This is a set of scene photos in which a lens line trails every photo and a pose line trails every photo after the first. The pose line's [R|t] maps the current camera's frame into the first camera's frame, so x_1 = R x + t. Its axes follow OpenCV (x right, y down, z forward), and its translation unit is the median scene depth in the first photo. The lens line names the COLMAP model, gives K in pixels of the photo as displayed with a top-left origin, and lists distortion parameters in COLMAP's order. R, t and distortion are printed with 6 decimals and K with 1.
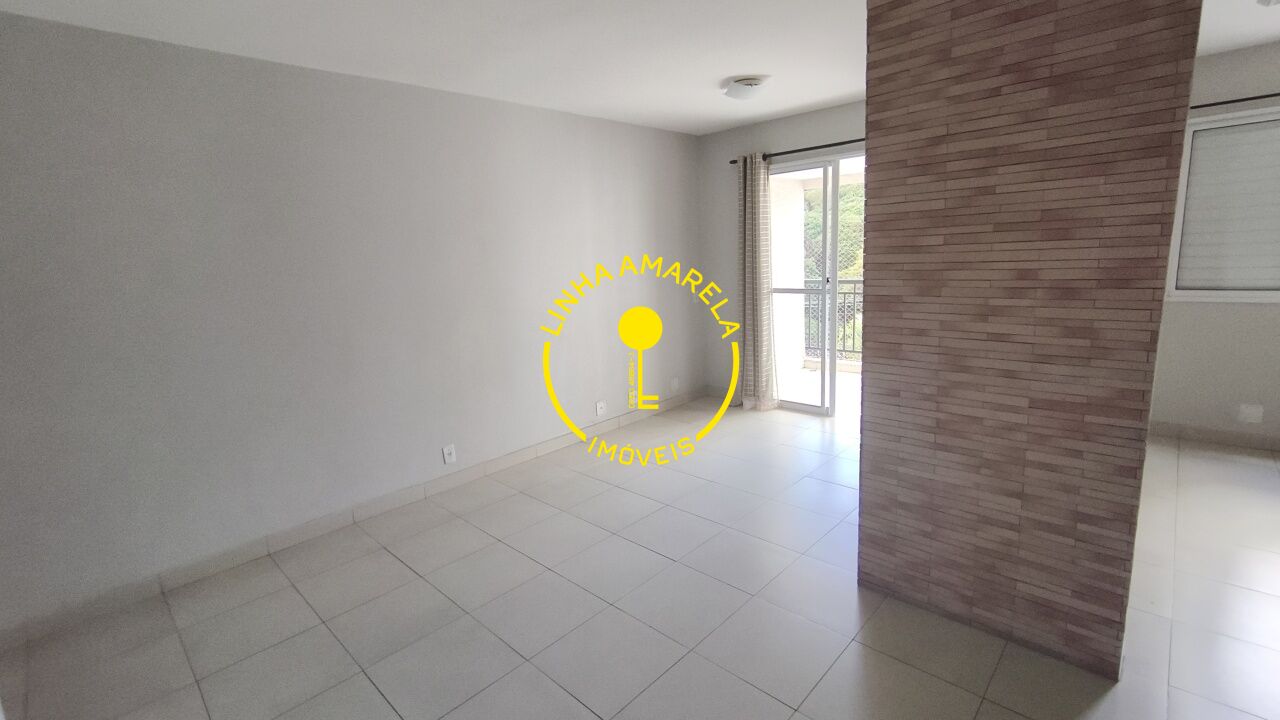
lens RADIAL K [[563.6, 0, 634.3], [0, 563.6, 350.7], [0, 0, 1]] dist [-0.000536, -0.000135]
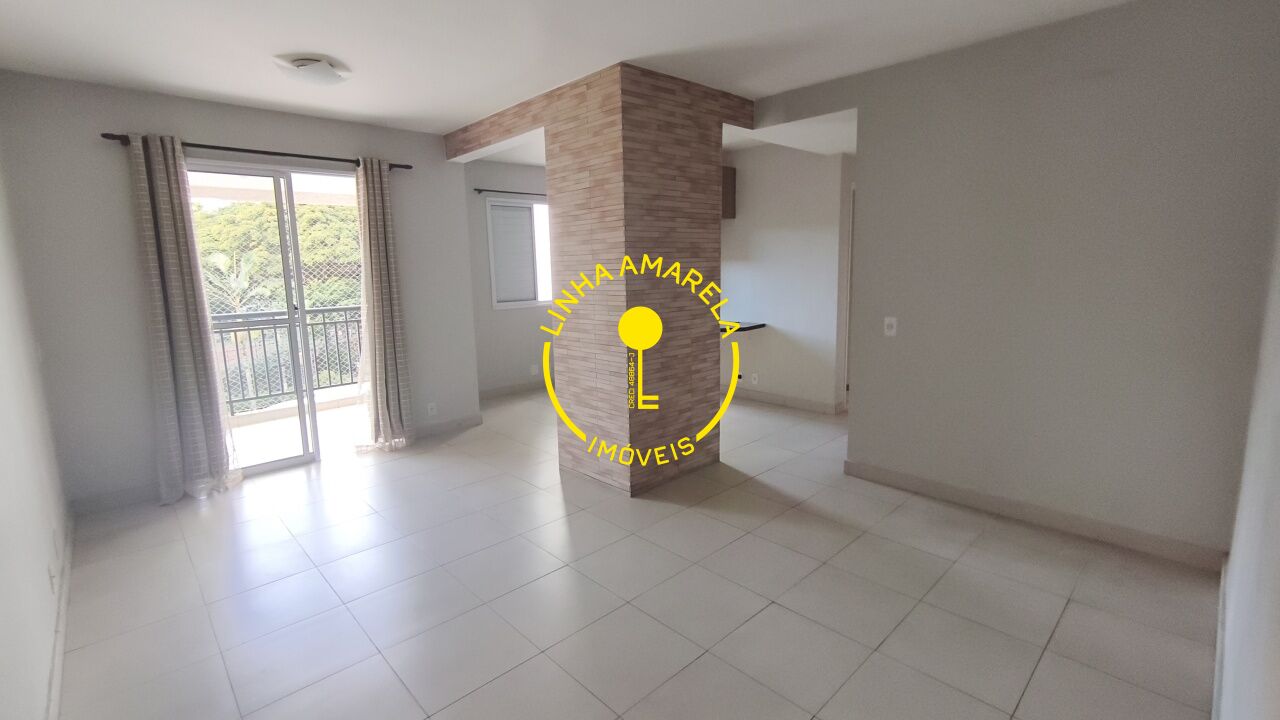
lens RADIAL K [[563.6, 0, 644.8], [0, 563.6, 358.9], [0, 0, 1]] dist [-0.000536, -0.000135]
pose [[0.038112, -0.116854, 0.992418, -1.221011], [0.196307, 0.974662, 0.107225, -0.085386], [-0.979802, 0.190732, 0.060085, 1.030065]]
